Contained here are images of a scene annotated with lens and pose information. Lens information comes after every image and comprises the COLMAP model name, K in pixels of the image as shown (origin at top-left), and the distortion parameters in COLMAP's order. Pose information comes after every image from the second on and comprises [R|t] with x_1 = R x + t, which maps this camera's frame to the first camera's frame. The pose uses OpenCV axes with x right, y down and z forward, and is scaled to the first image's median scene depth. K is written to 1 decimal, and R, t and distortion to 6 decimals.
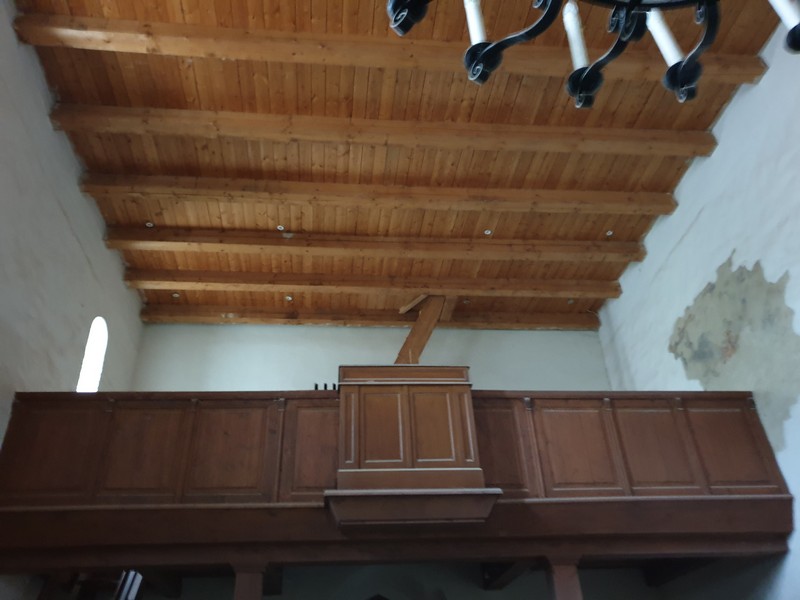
lens RADIAL K [[609.1, 0, 379.6], [0, 609.1, 299.1], [0, 0, 1]] dist [0.001073, -0.034348]
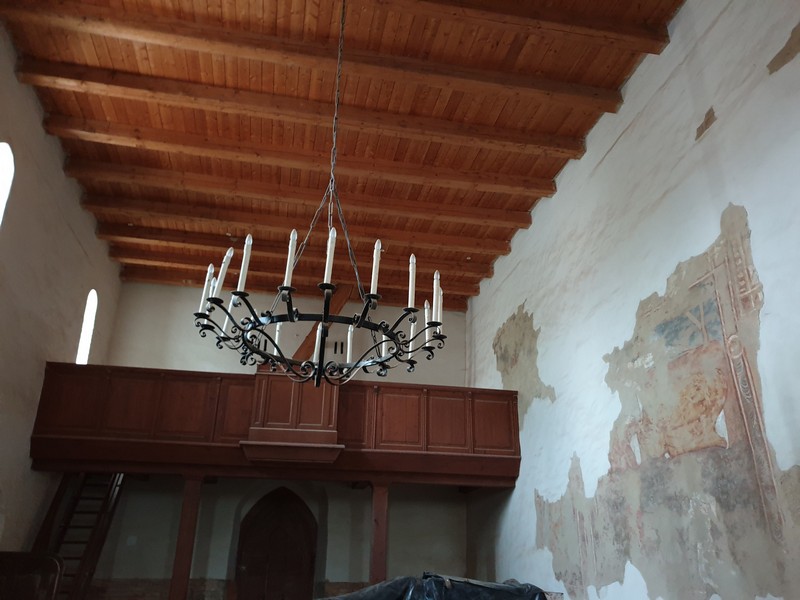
lens RADIAL K [[608.5, 0, 400.0], [0, 608.5, 300.0], [0, 0, 1]] dist [0.003707, -0.109818]
pose [[0.991518, 0.086274, 0.097204, 0.133555], [-0.104083, 0.975000, 0.196322, -0.389149], [-0.077836, -0.204774, 0.975710, -0.531836]]
